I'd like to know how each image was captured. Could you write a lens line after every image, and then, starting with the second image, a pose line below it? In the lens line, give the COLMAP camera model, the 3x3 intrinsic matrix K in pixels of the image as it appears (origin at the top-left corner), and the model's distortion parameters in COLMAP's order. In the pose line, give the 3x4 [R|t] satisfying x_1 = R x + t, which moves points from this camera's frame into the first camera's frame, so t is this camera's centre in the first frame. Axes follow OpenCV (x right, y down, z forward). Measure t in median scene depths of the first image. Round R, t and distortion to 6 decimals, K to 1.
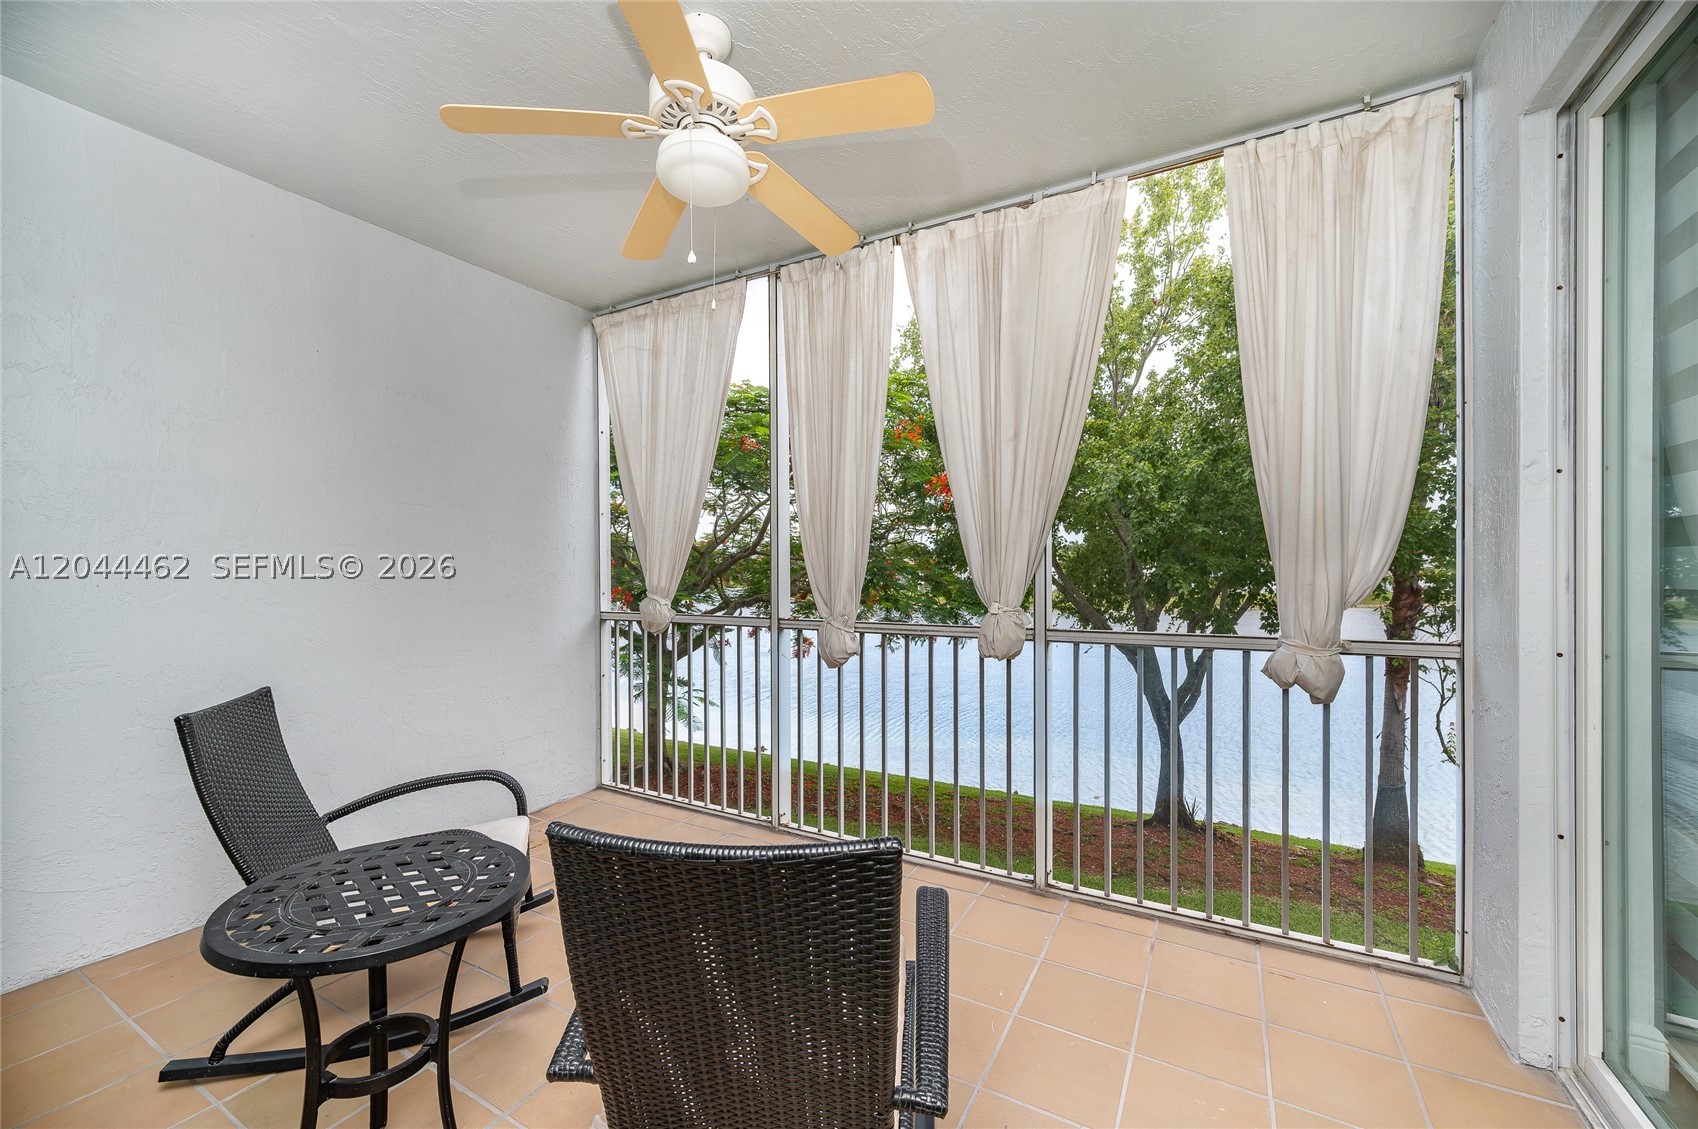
lens RADIAL K [[662.1, 0, 843.1], [0, 662.1, 567.5], [0, 0, 1]] dist [0.000135, -0.000427]
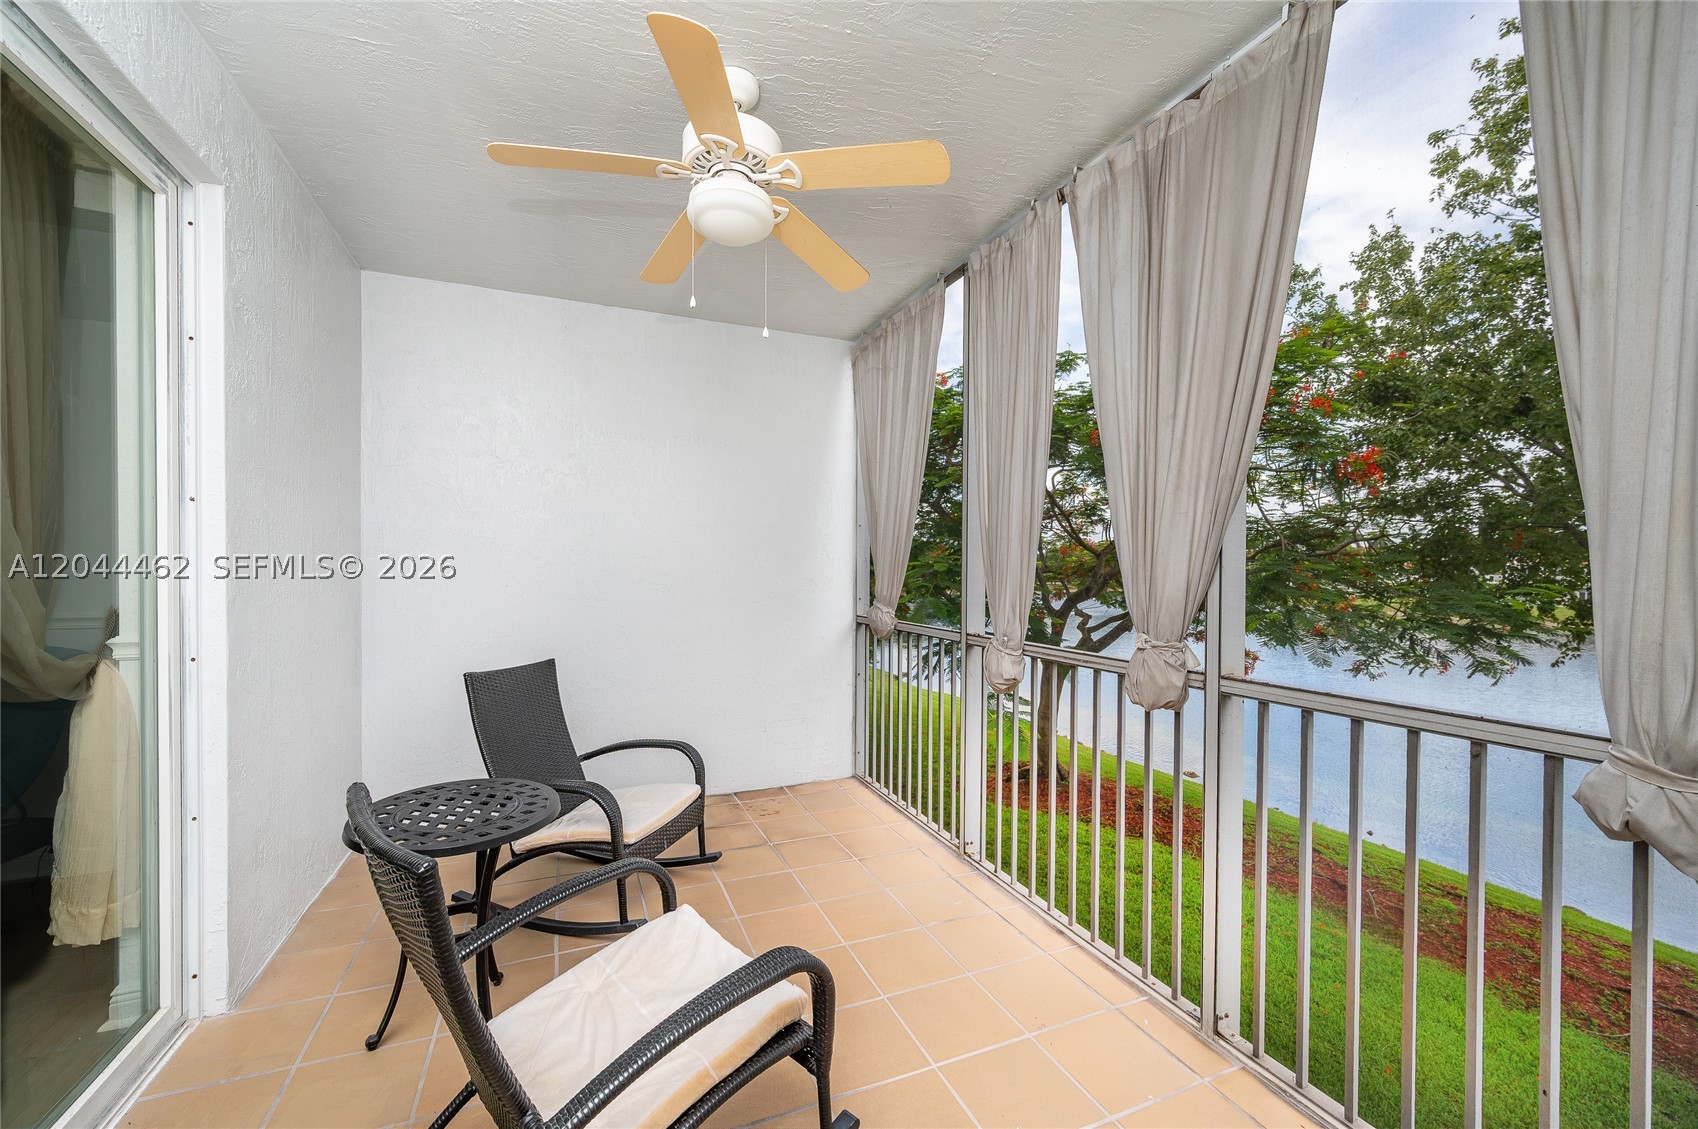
lens RADIAL K [[662.1, 0, 842.1], [0, 662.1, 565.6], [0, 0, 1]] dist [0.000135, -0.000427]
pose [[0.784260, 0.001497, -0.620430, 0.382753], [-0.000984, 0.999999, 0.001169, -0.023277], [0.620431, -0.000306, 0.784261, 0.166457]]
